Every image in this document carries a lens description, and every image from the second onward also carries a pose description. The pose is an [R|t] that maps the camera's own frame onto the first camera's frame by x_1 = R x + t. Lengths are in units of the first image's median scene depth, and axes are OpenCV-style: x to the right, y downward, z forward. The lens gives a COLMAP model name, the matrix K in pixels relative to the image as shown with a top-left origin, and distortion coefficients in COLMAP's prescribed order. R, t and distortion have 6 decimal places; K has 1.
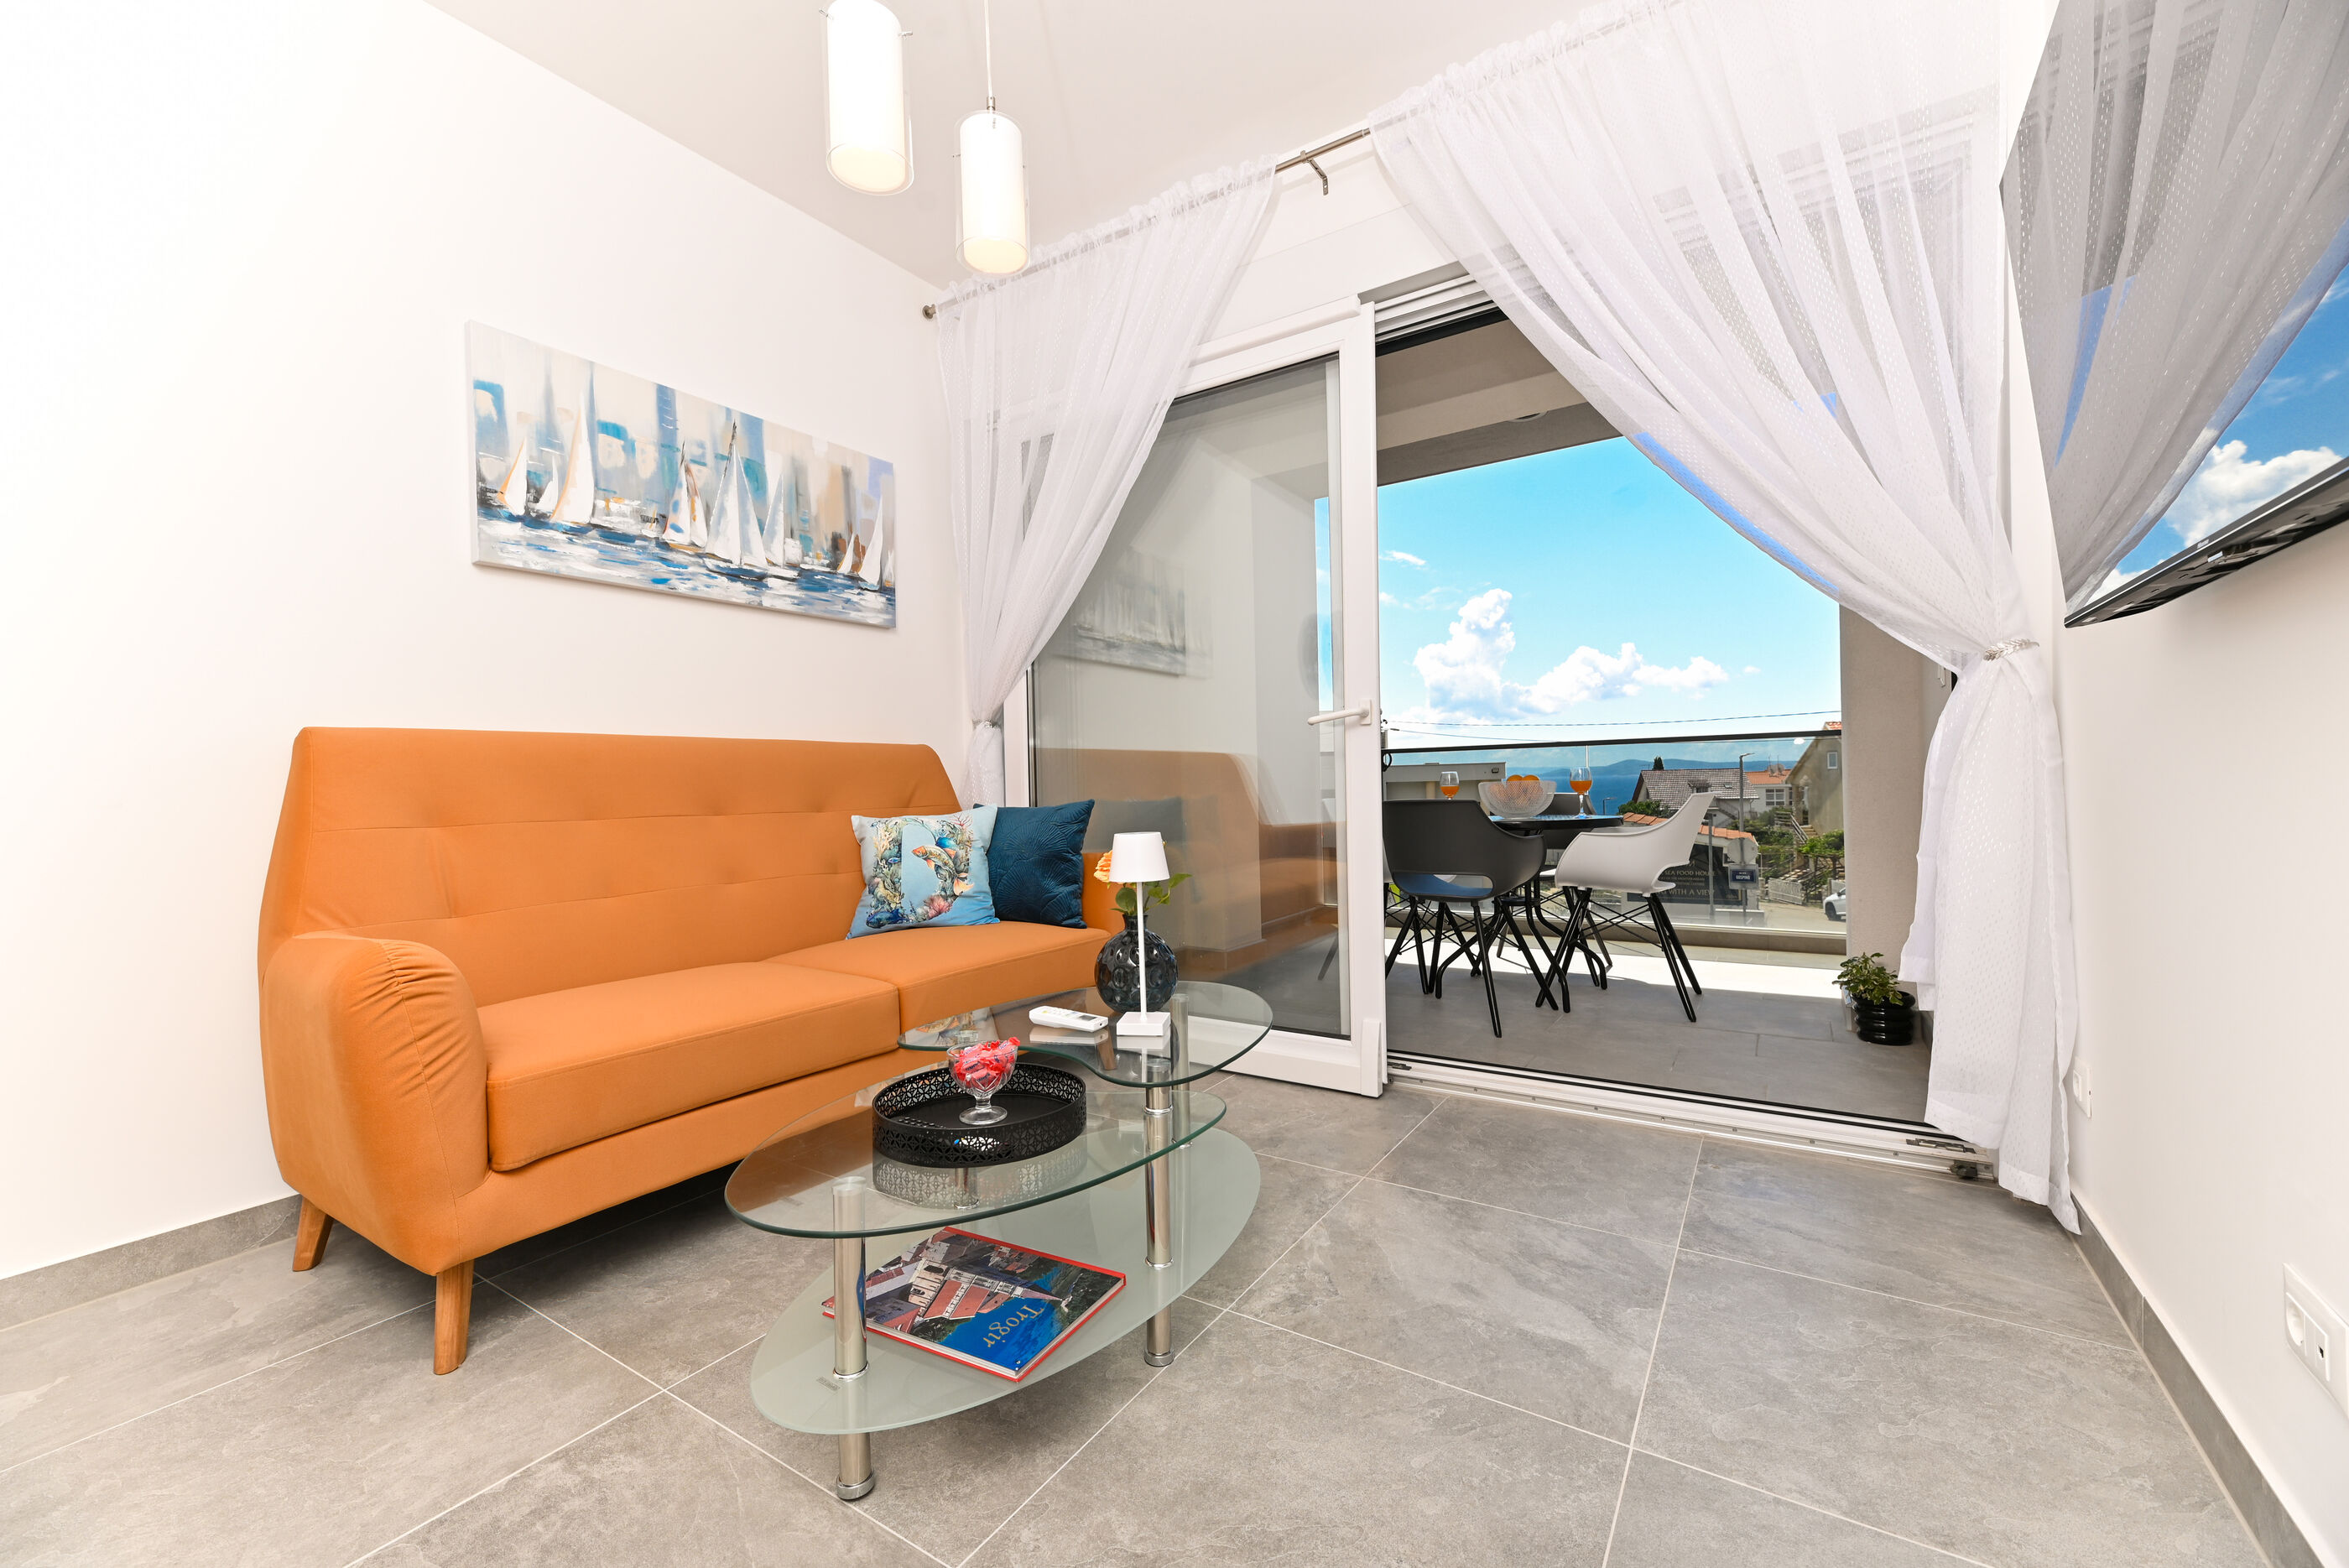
lens RADIAL K [[931.8, 0, 1167.5], [0, 931.8, 791.8], [0, 0, 1]] dist [0.013045, -0.005139]
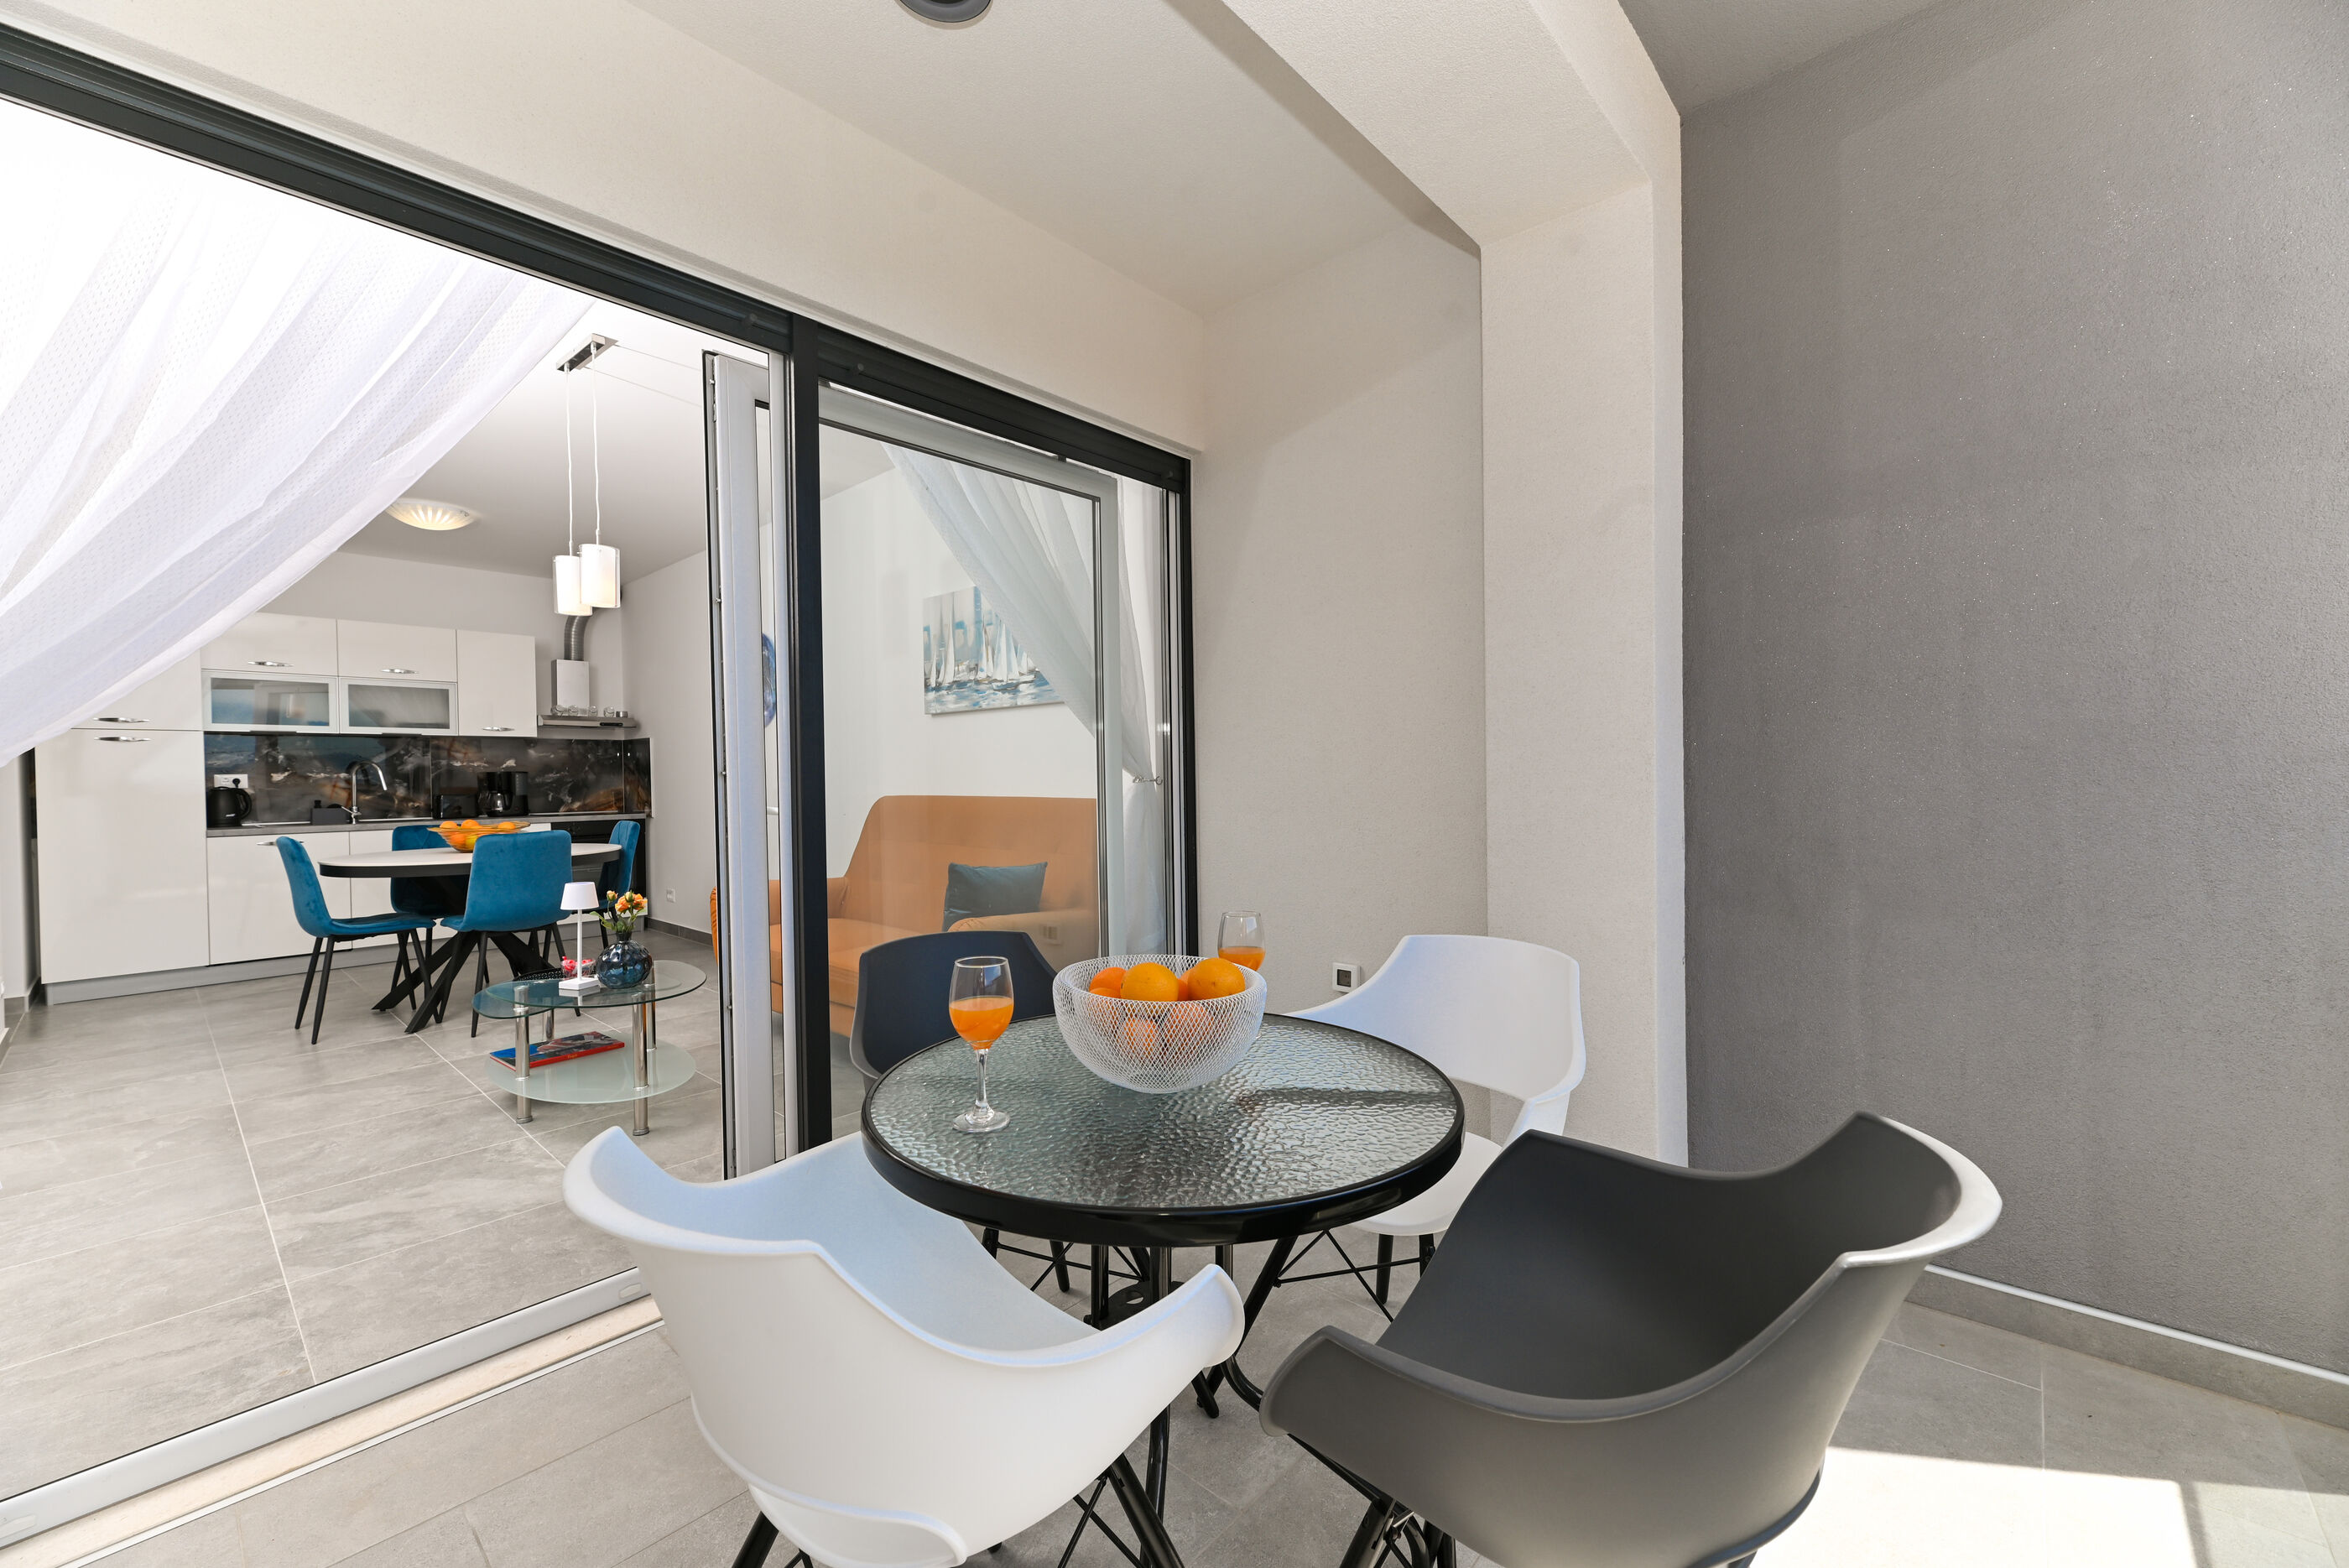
lens RADIAL K [[933.2, 0, 1174.5], [0, 933.2, 784.0], [0, 0, 1]] dist [0.013593, -0.003206]
pose [[-0.152143, 0.038800, -0.987597, 1.038297], [0.009978, 0.999239, 0.037720, -0.135816], [0.988308, -0.004115, -0.152415, 1.554910]]
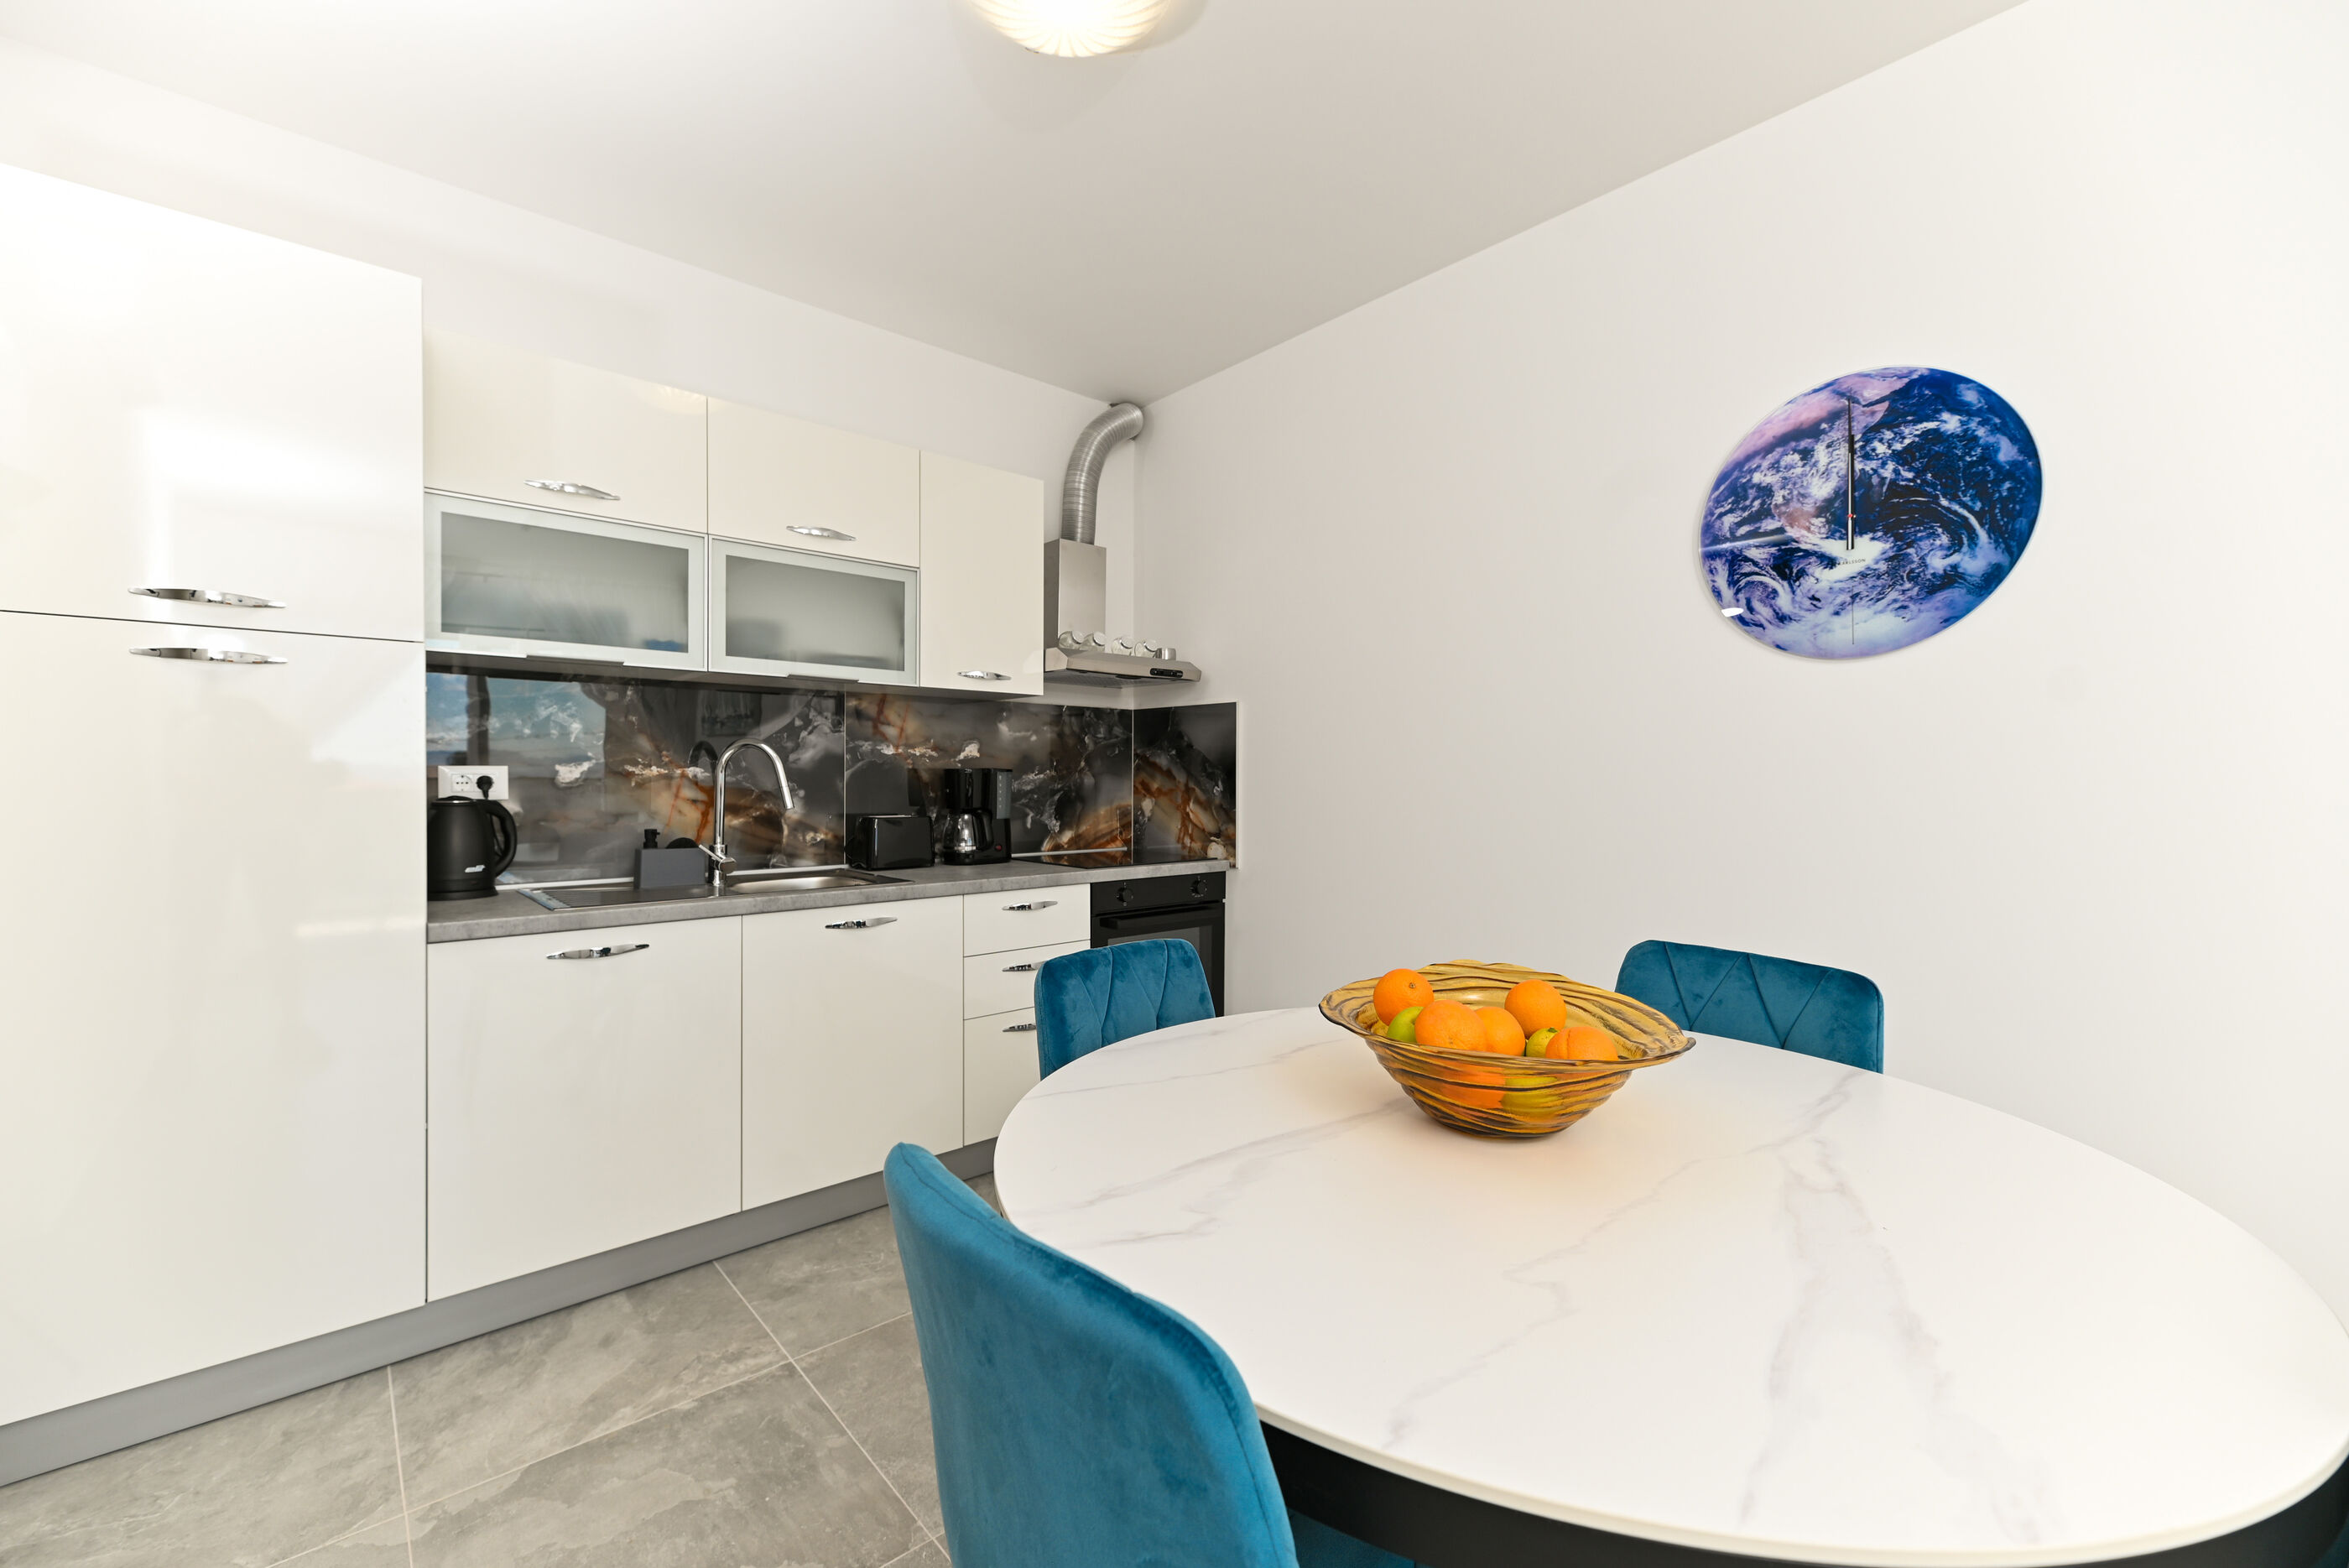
lens RADIAL K [[955.5, 0, 1169.4], [0, 955.5, 786.0], [0, 0, 1]] dist [0.015887, -0.006453]
pose [[-0.263959, 0.035008, -0.963898, -0.103271], [-0.004449, 0.999286, 0.037512, -0.115423], [0.964524, 0.014190, -0.263615, -0.093404]]
